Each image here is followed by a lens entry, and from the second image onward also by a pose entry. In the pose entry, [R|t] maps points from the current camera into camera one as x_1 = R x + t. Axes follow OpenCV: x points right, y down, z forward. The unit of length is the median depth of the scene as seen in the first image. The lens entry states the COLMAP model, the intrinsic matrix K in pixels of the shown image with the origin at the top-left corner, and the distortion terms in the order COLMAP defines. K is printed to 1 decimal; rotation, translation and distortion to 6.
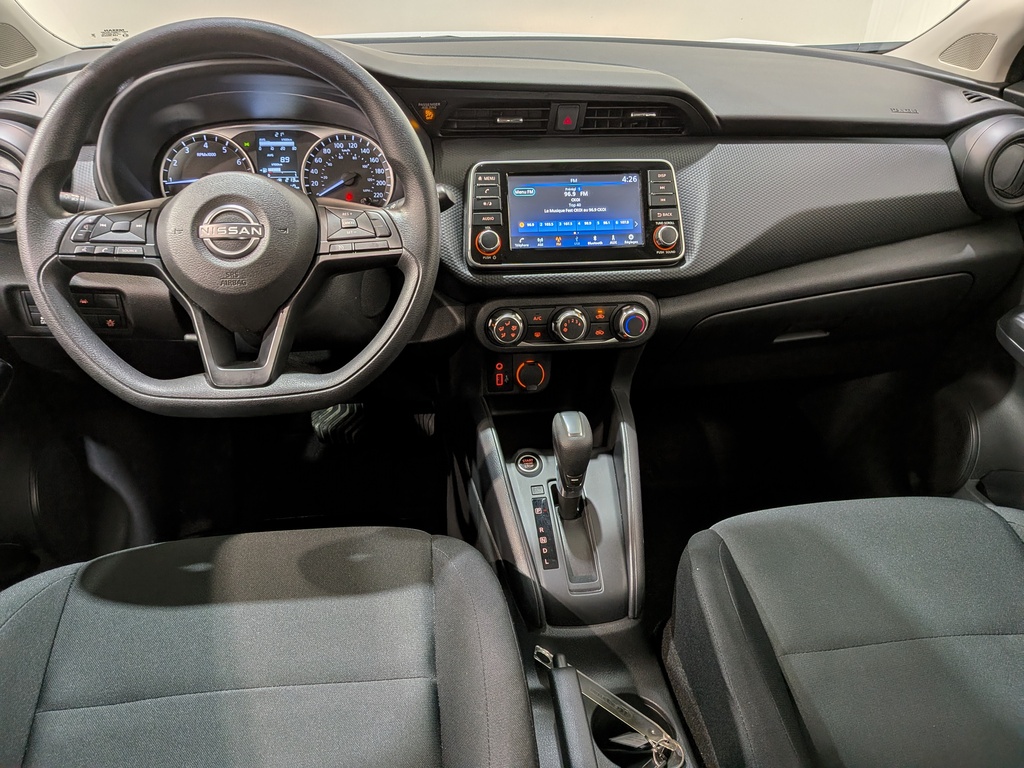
lens RADIAL K [[757.9, 0, 512.0], [0, 757.9, 384.0], [0, 0, 1]] dist [0.108884, -0.207869]
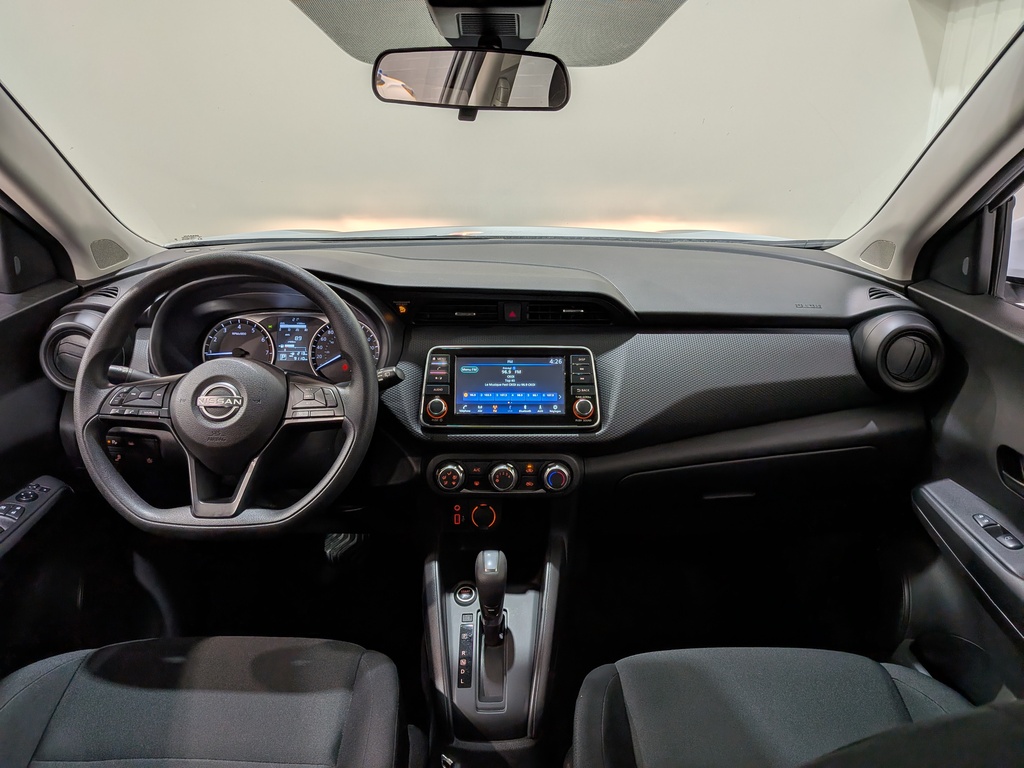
lens RADIAL K [[757.9, 0, 512.0], [0, 757.9, 384.0], [0, 0, 1]] dist [0.108884, -0.207869]
pose [[0.991084, 0.029311, -0.129976, 0.244853], [-0.051603, 0.983811, -0.171620, -0.016411], [0.122841, 0.176797, 0.976552, -0.207234]]
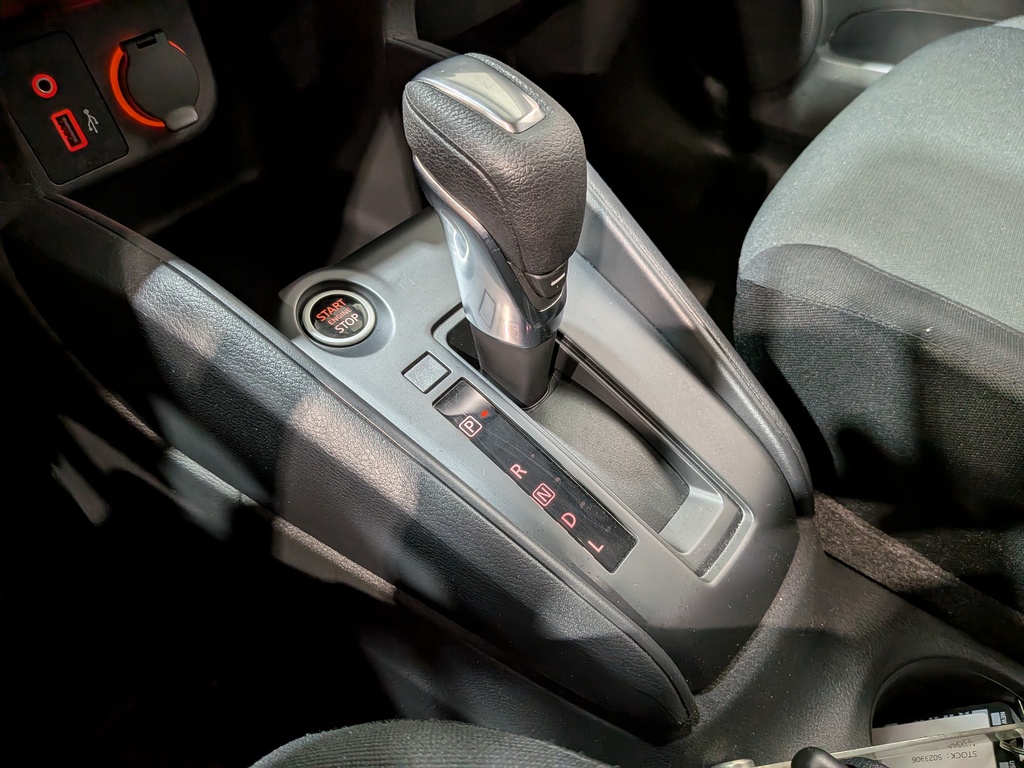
lens RADIAL K [[757.9, 0, 512.0], [0, 757.9, 384.0], [0, 0, 1]] dist [0.108884, -0.207869]
pose [[0.731209, -0.523412, 0.437462, -0.081698], [0.372323, 0.843574, 0.386986, 0.034311], [-0.571585, -0.120090, 0.811707, 0.720131]]
